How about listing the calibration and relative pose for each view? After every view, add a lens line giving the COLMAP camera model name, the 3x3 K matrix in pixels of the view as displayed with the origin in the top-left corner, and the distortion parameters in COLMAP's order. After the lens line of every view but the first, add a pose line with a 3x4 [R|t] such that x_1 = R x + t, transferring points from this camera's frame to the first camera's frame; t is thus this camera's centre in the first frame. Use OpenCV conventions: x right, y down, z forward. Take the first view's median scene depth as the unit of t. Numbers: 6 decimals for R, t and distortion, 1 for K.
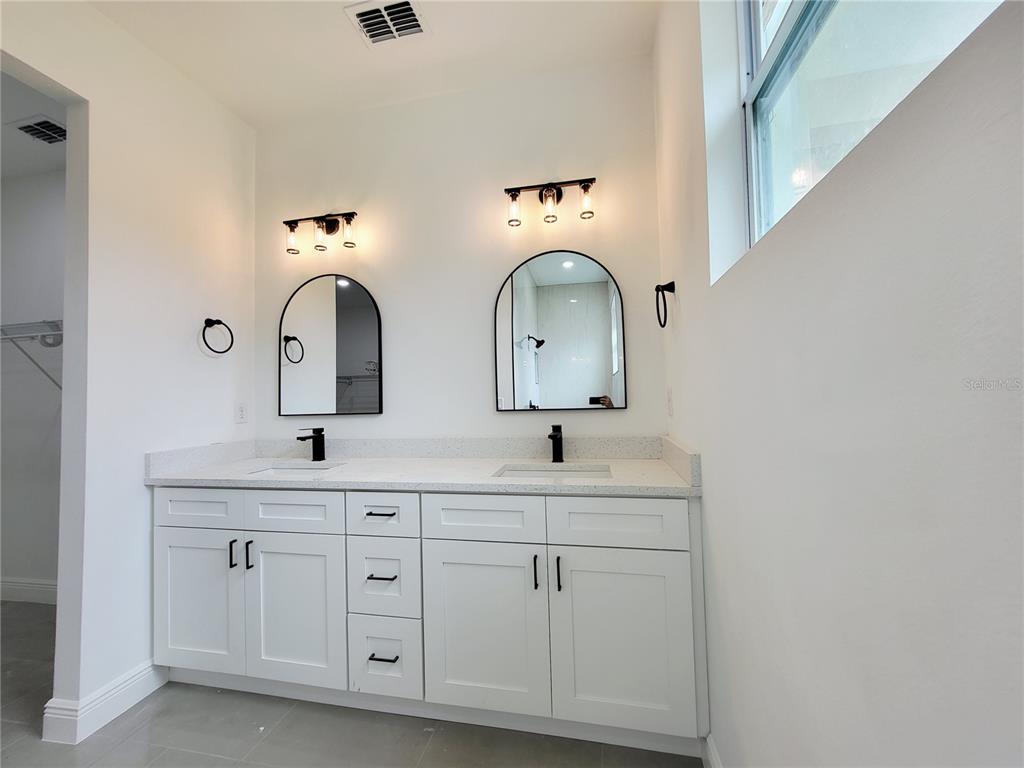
lens RADIAL K [[404.3, 0, 508.3], [0, 404.3, 385.1], [0, 0, 1]] dist [-0.001053, -0.000176]
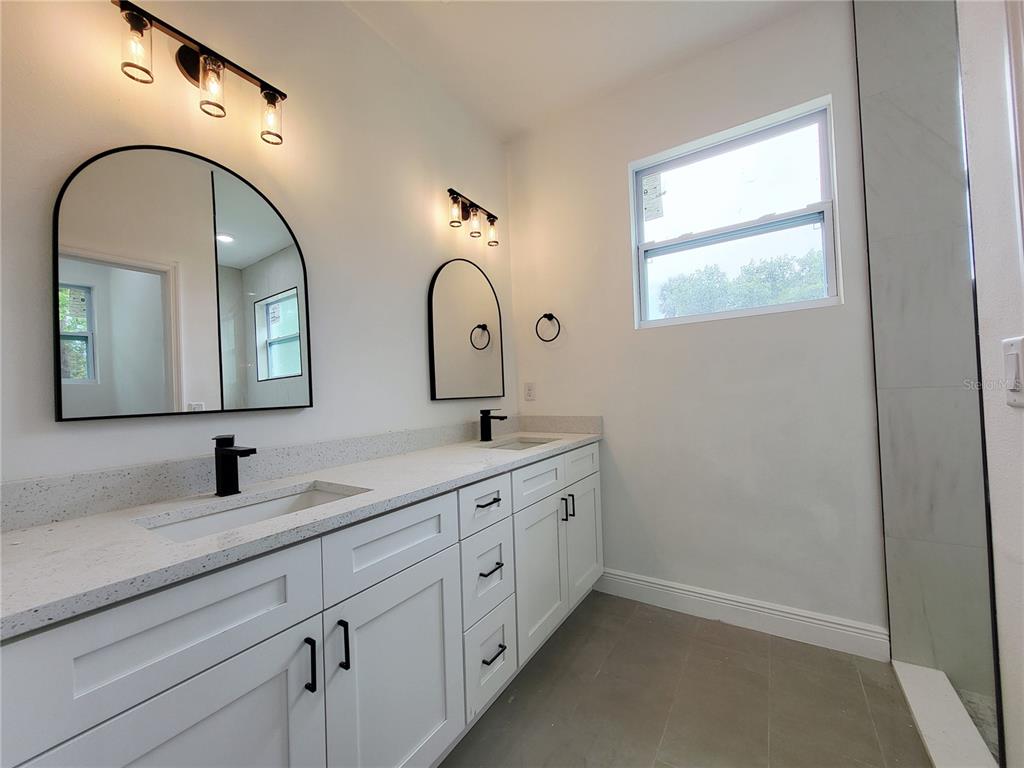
lens RADIAL K [[404.3, 0, 508.3], [0, 404.3, 385.1], [0, 0, 1]] dist [-0.001053, -0.000176]
pose [[0.373320, 0.026364, 0.927328, -0.957687], [-0.002253, 0.999619, -0.027512, 0.058391], [-0.927700, 0.008181, 0.373238, 0.494174]]
